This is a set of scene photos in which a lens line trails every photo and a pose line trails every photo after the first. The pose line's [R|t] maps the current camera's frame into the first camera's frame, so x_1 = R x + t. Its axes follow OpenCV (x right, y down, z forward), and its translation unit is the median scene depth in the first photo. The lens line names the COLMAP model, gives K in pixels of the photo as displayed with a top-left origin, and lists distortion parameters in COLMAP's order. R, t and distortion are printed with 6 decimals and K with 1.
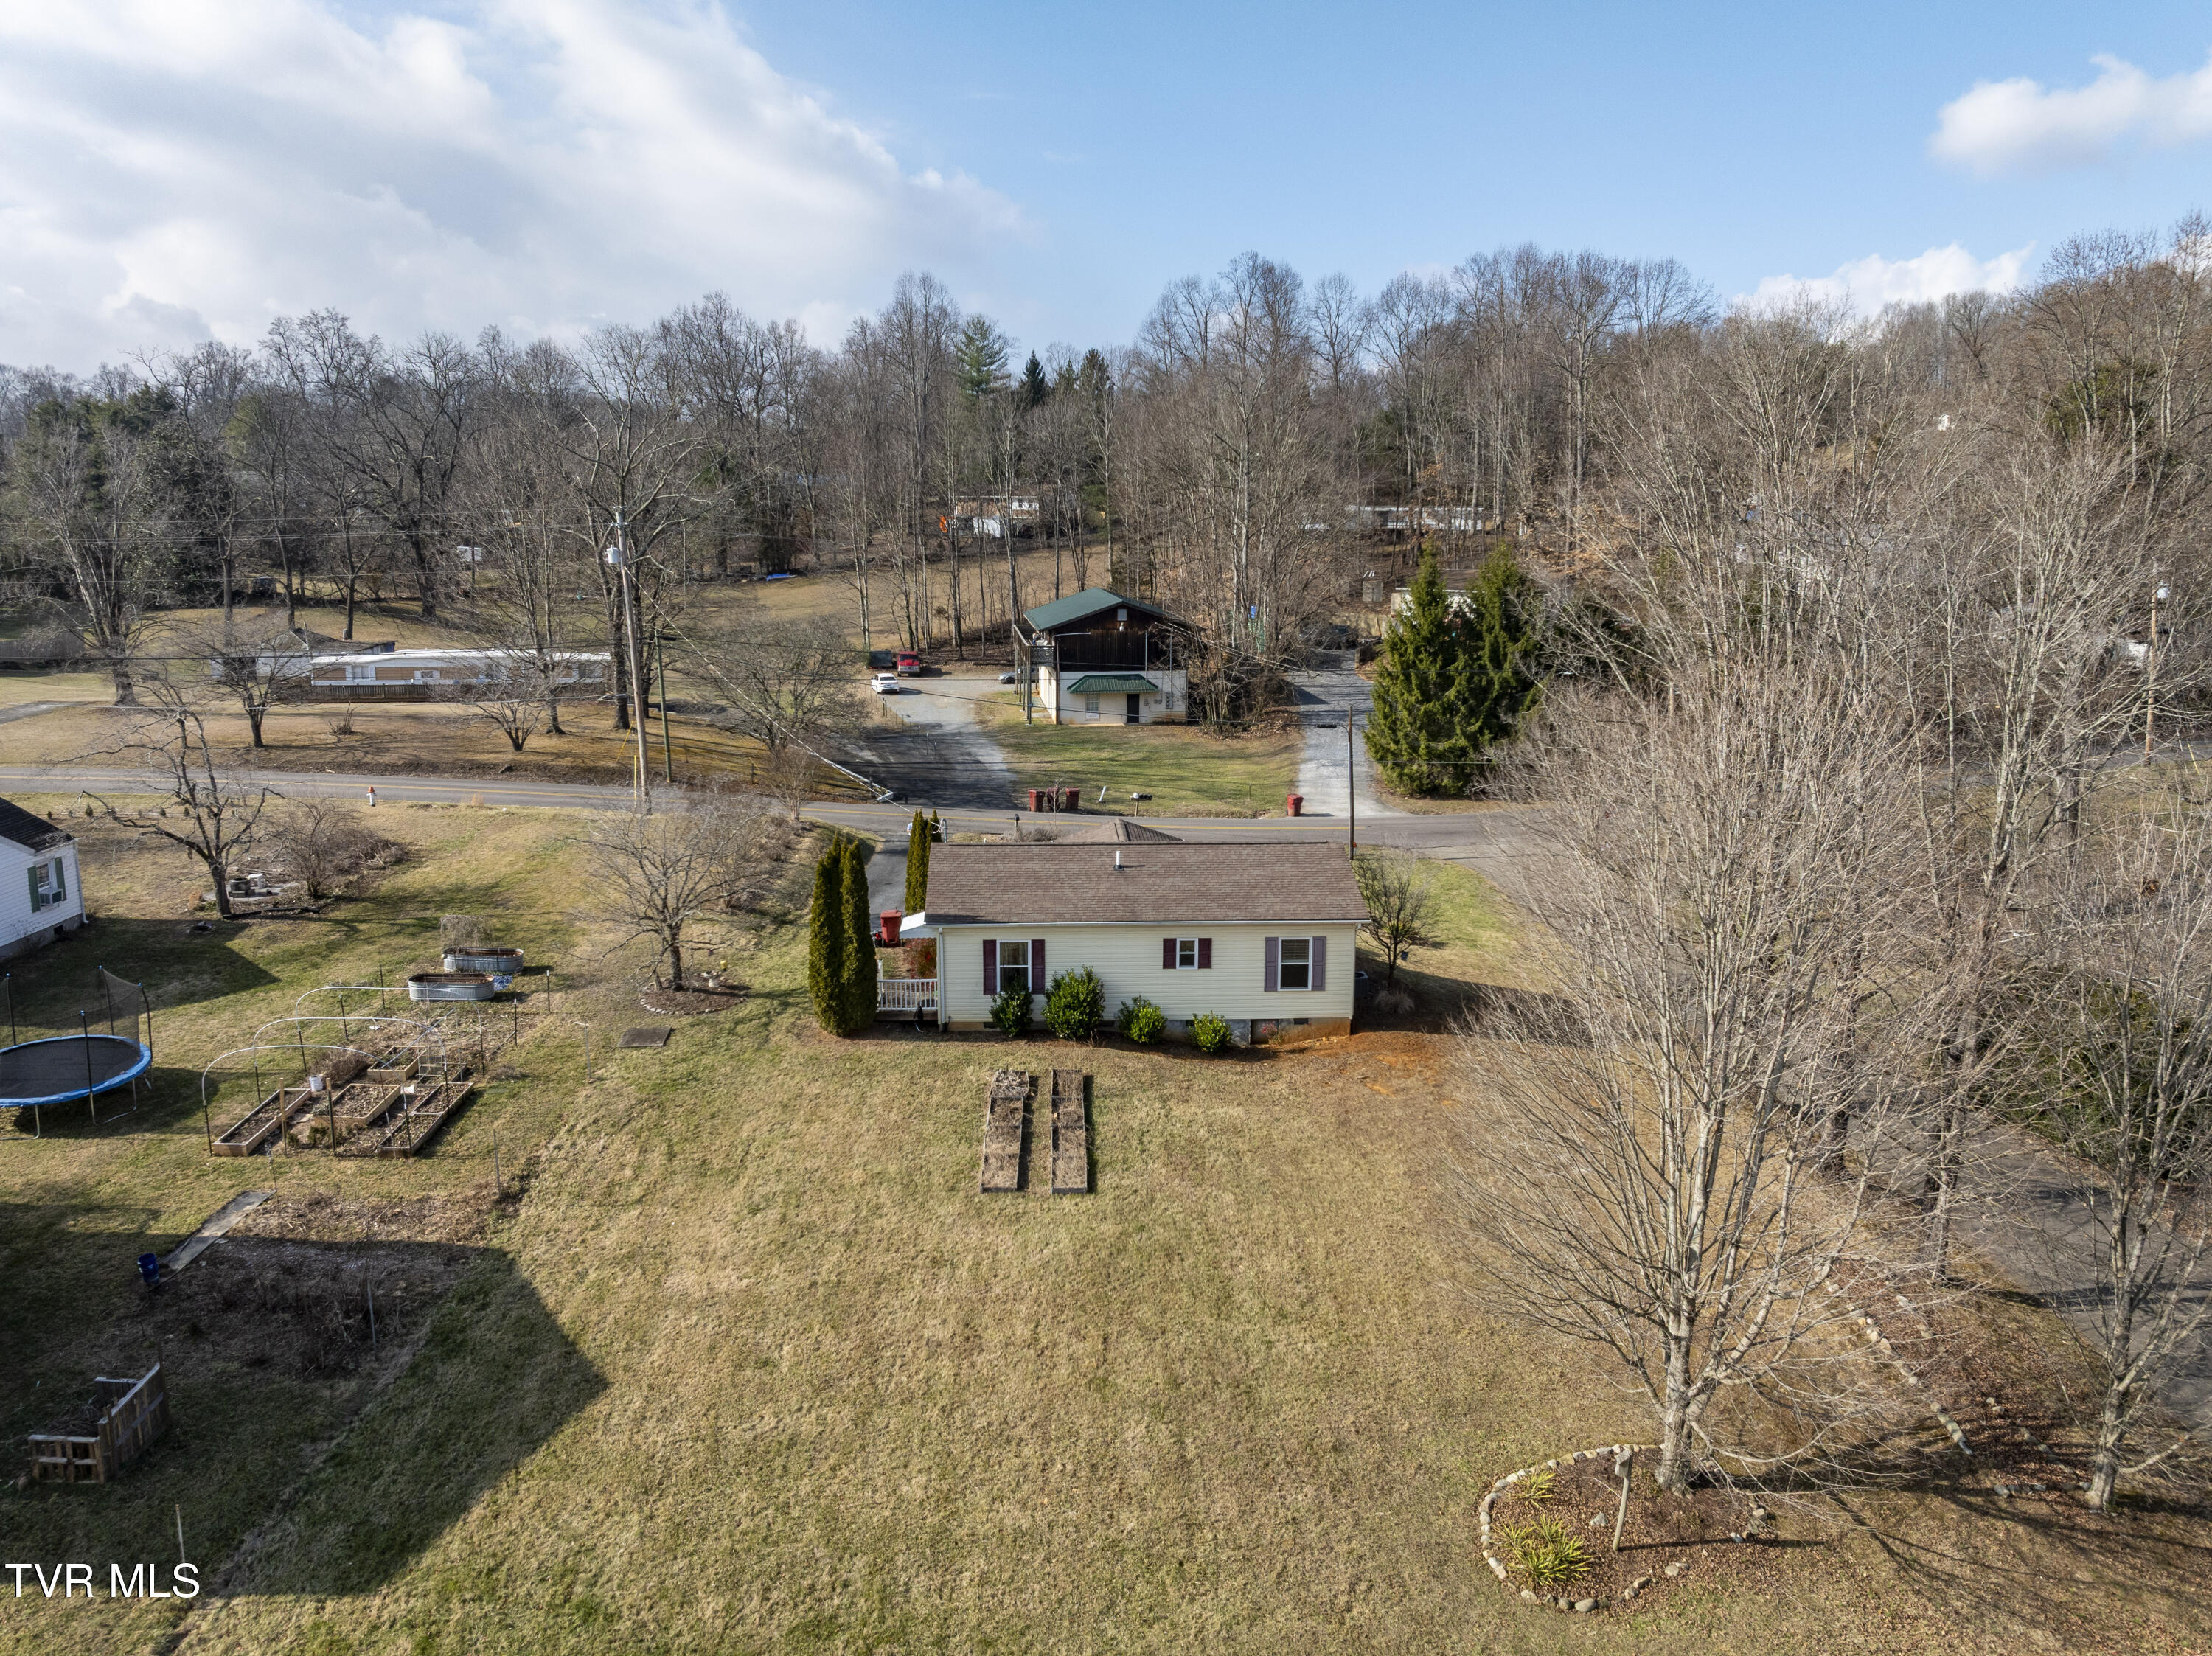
lens RADIAL K [[1577.2, 0, 1095.7], [0, 1577.2, 833.1], [0, 0, 1]] dist [-0.041153, 0.007761]
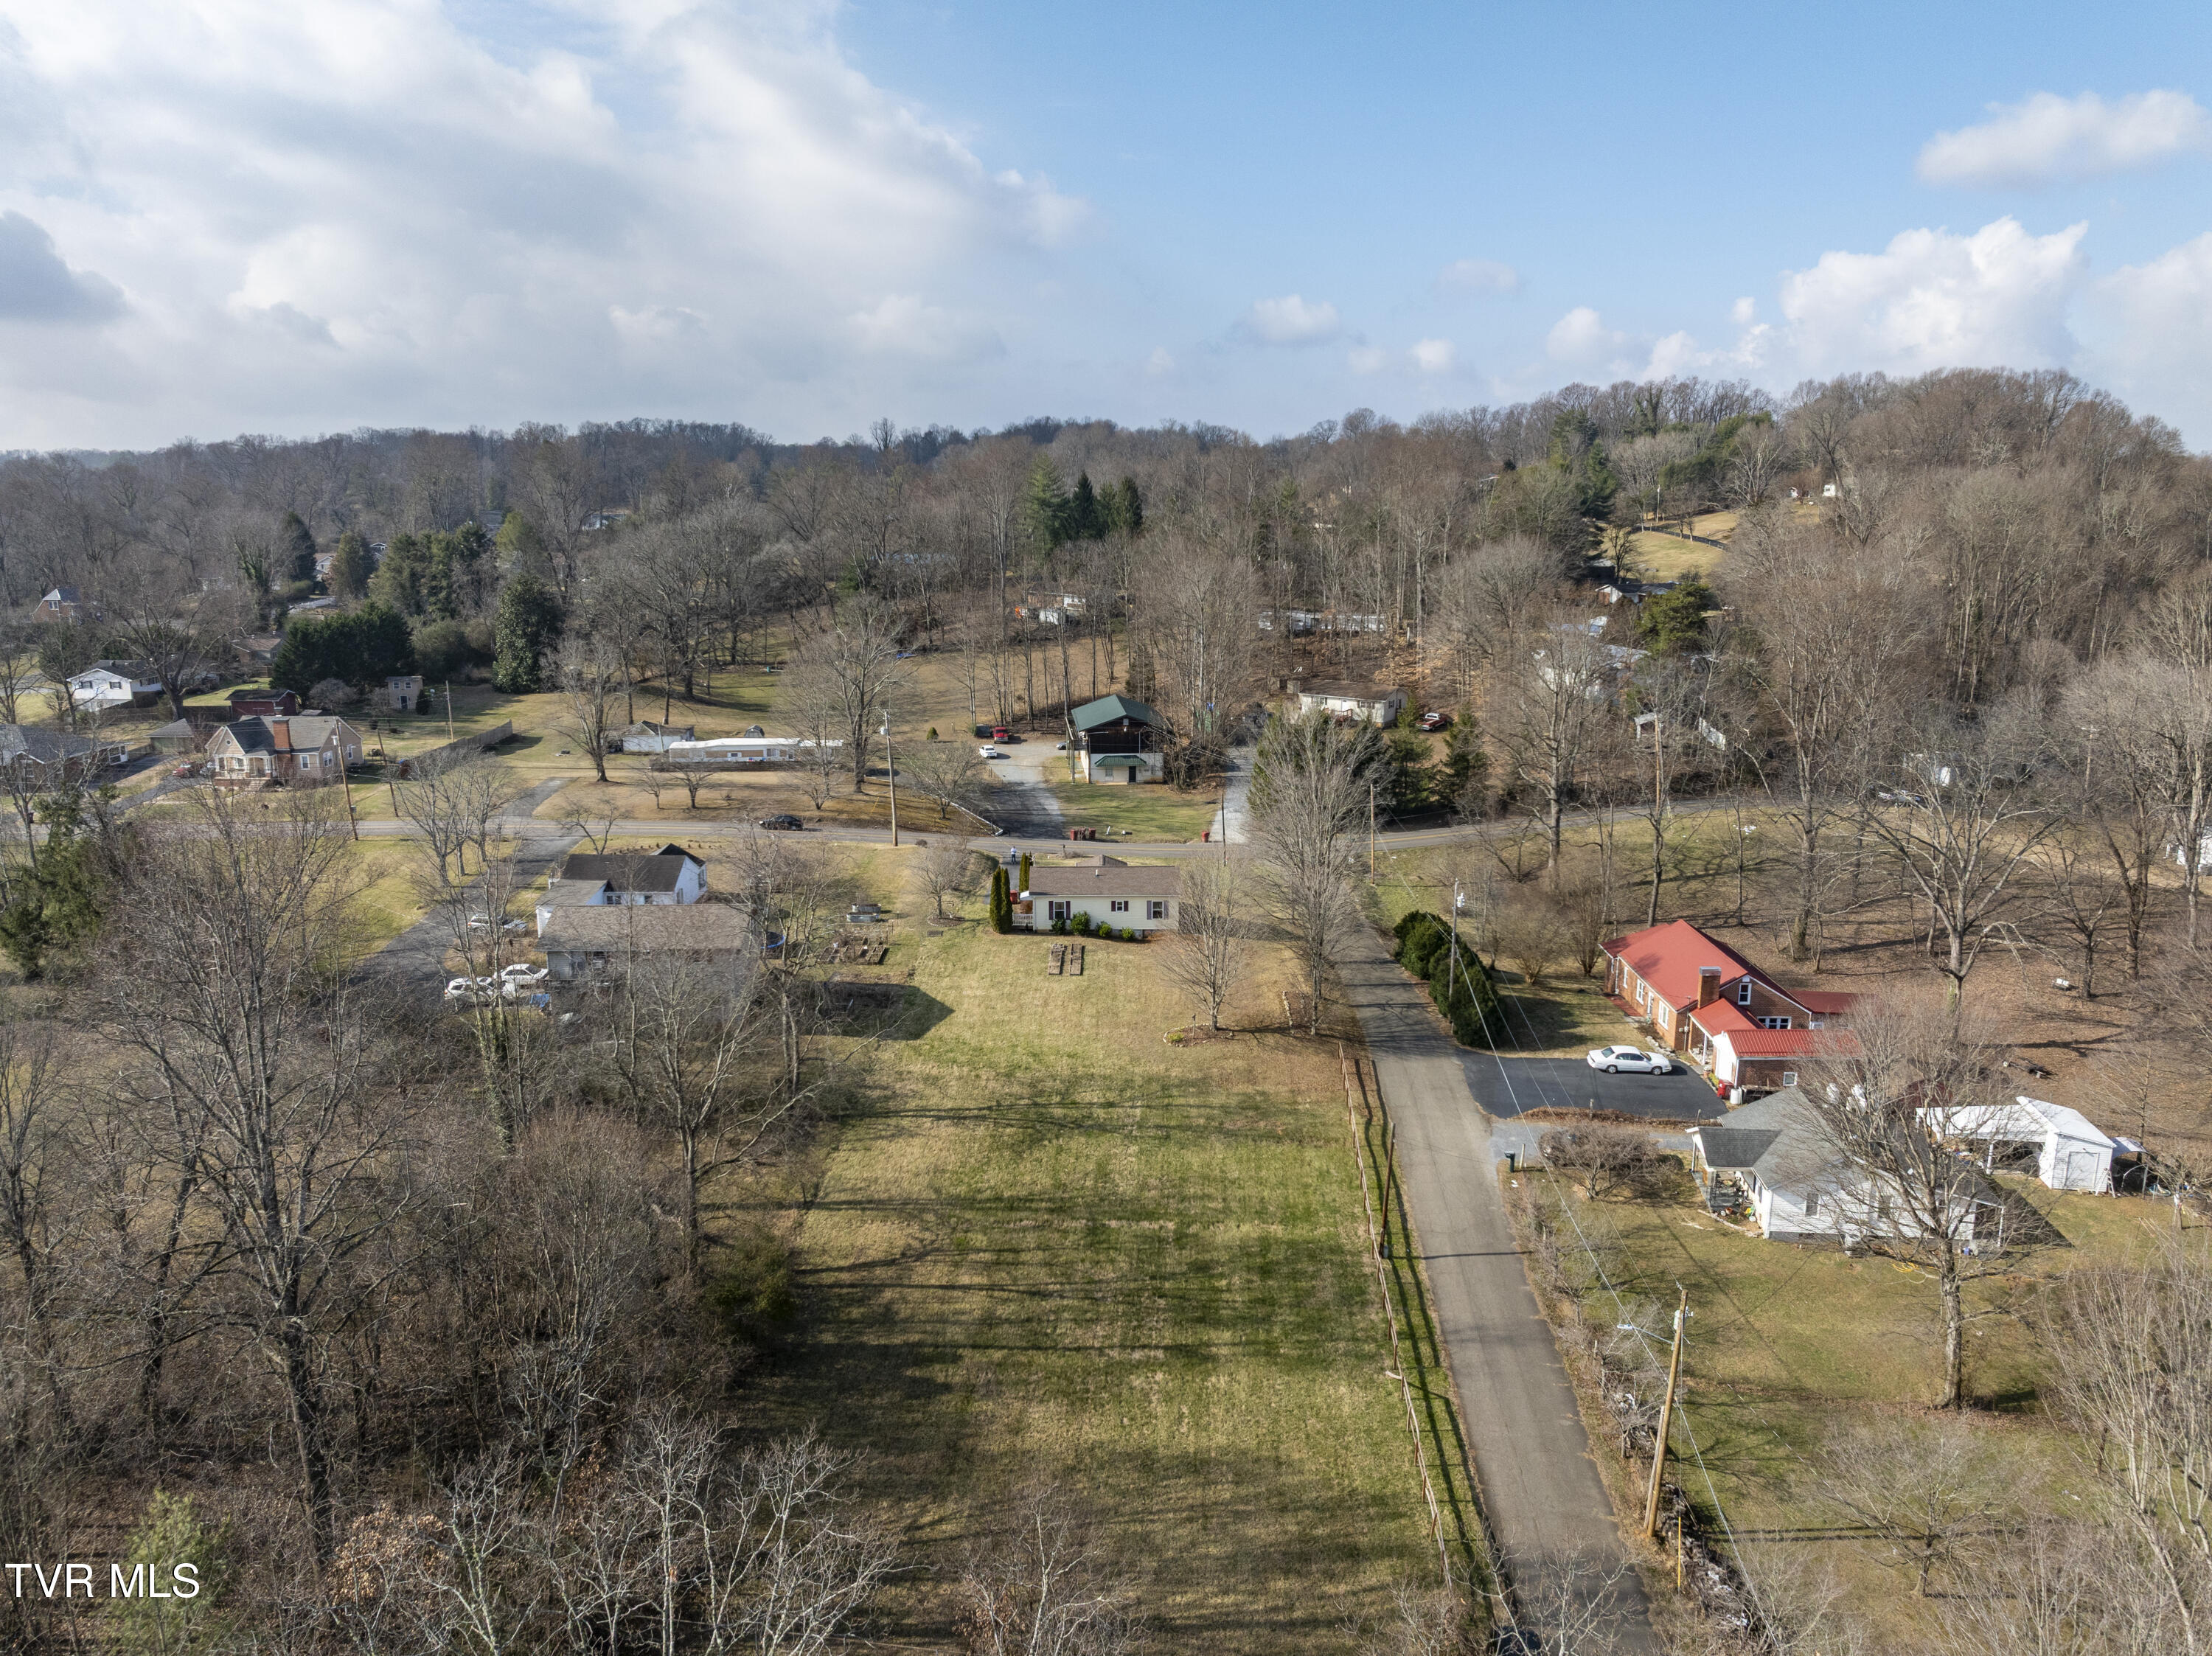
lens RADIAL K [[1577.2, 0, 1095.7], [0, 1577.2, 833.1], [0, 0, 1]] dist [-0.041153, 0.007761]
pose [[0.999255, 0.003086, -0.038458, 0.068787], [-0.002455, 0.999862, 0.016451, -0.057383], [0.038504, -0.016344, 0.999125, -1.034355]]
